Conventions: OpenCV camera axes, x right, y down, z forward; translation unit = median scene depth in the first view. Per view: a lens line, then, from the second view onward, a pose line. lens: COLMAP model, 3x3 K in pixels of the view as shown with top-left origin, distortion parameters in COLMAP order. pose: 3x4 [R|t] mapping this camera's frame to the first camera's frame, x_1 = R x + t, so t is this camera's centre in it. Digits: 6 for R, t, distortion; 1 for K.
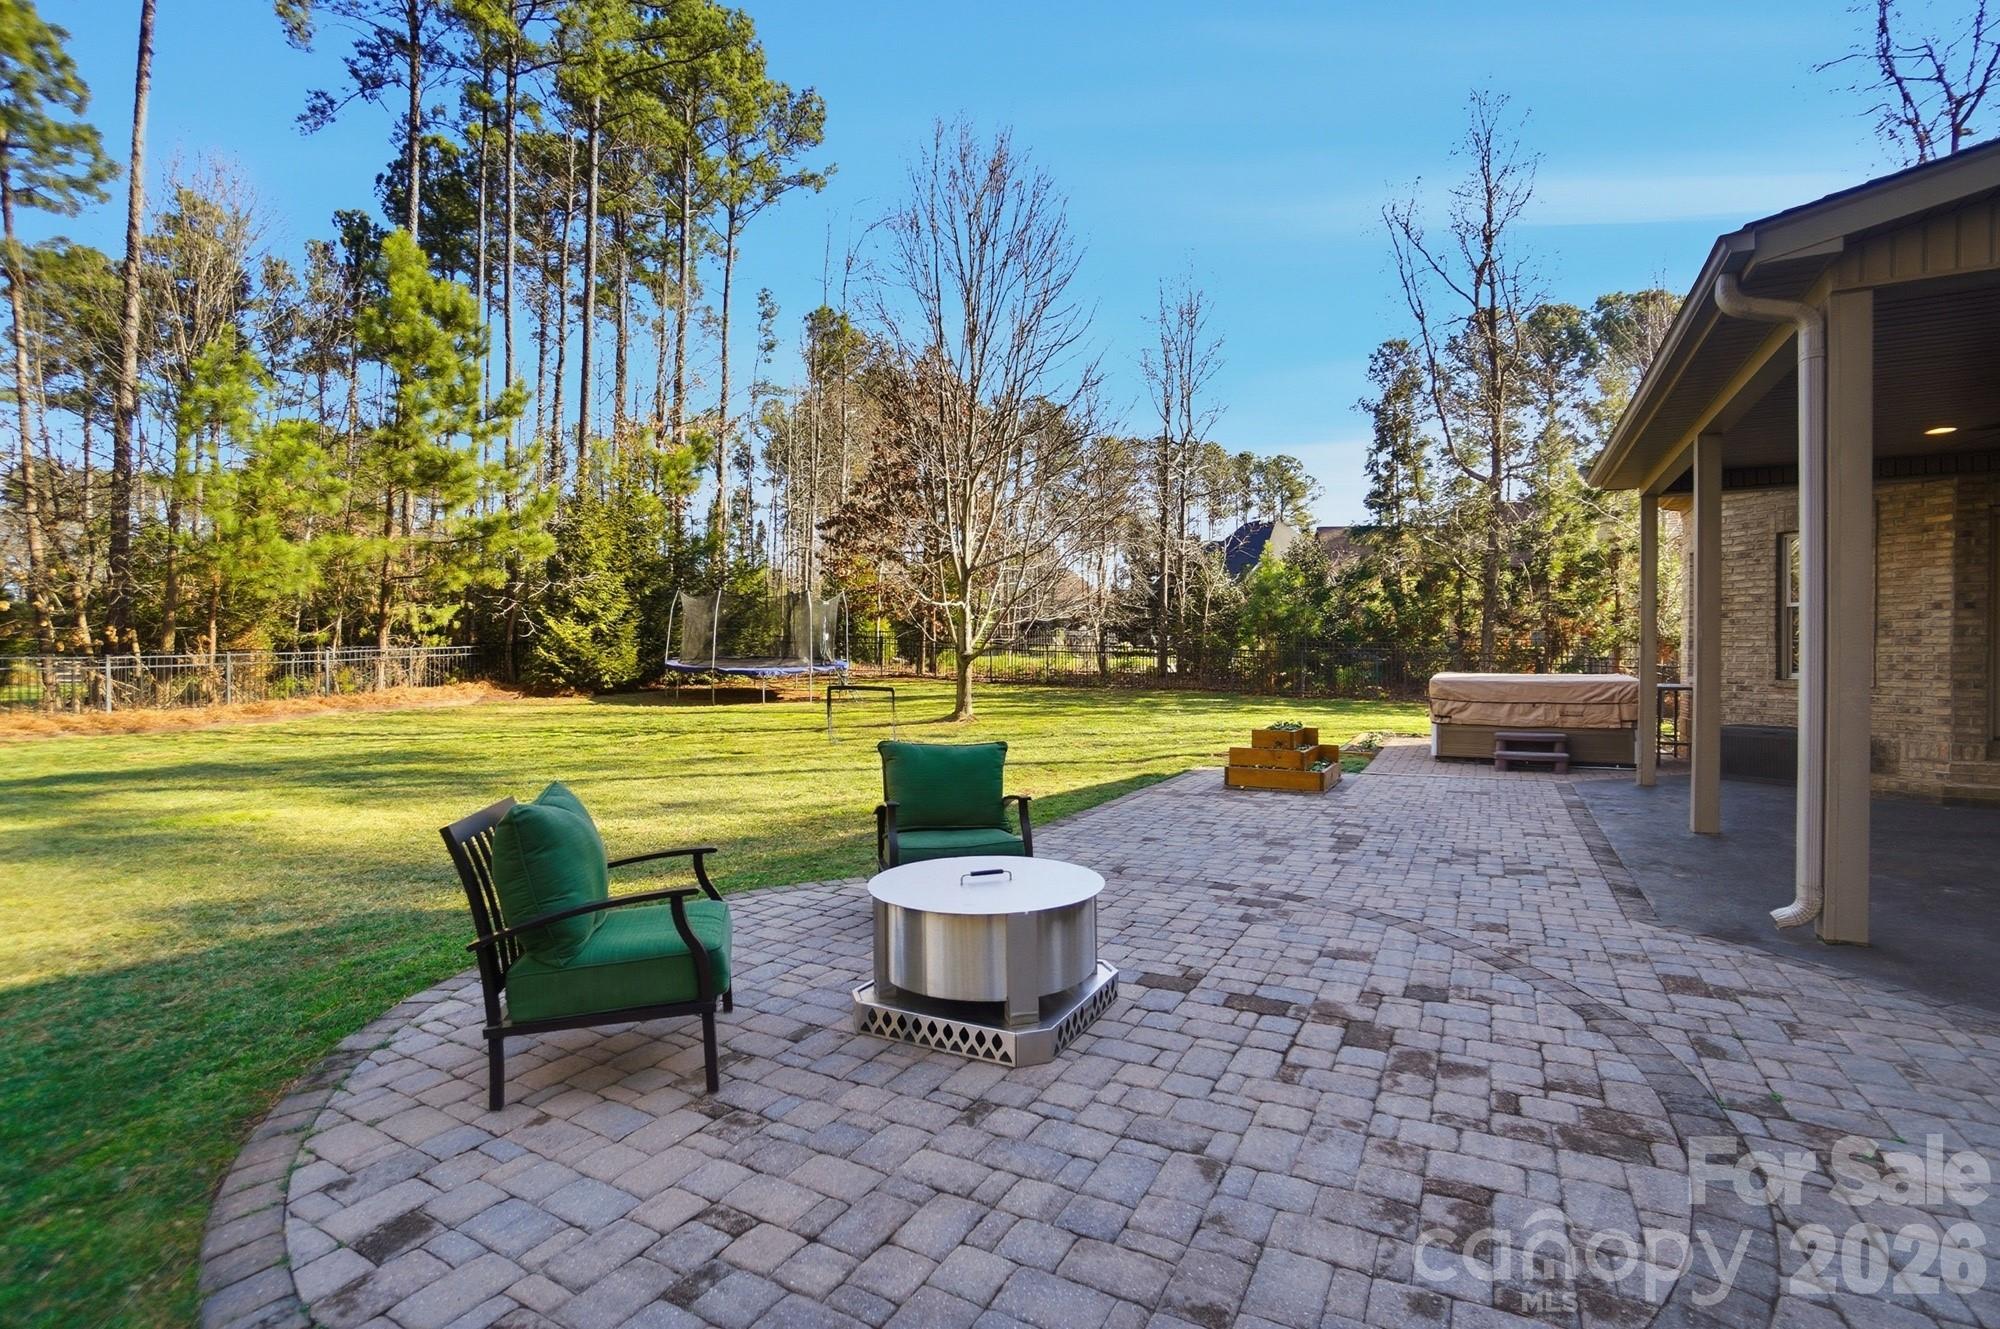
lens RADIAL K [[897.2, 0, 1000.6], [0, 897.2, 660.4], [0, 0, 1]] dist [-0.048015, 0.013332]
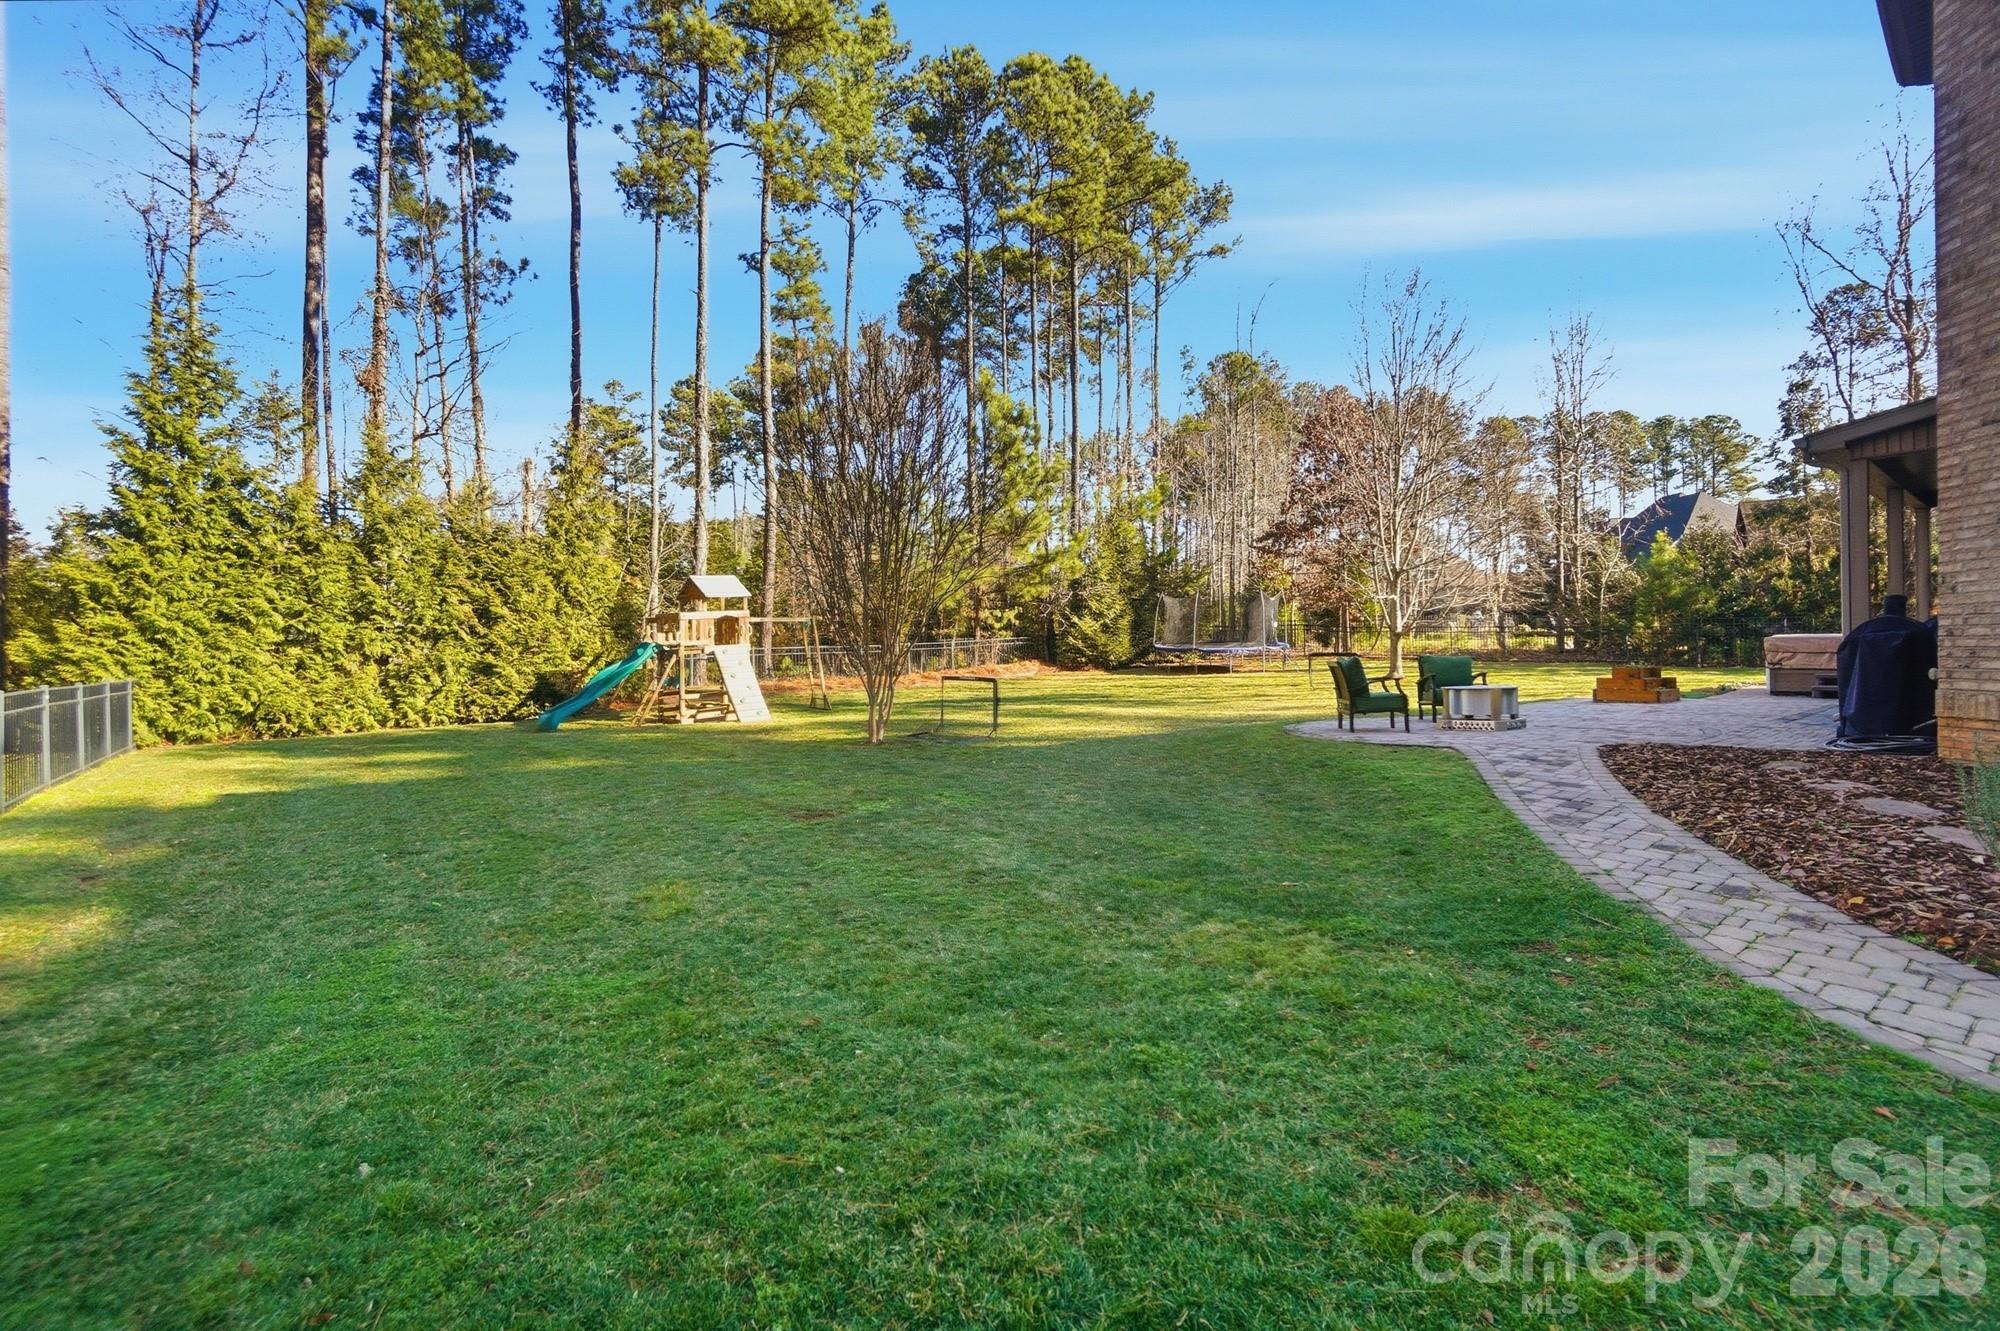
lens RADIAL K [[897.2, 0, 1001.9], [0, 897.2, 647.5], [0, 0, 1]] dist [-0.048015, 0.013332]
pose [[0.923593, -0.018136, -0.382945, -0.052808], [0.014345, 0.999816, -0.012752, 0.017634], [0.383106, 0.006284, 0.923683, -0.357709]]
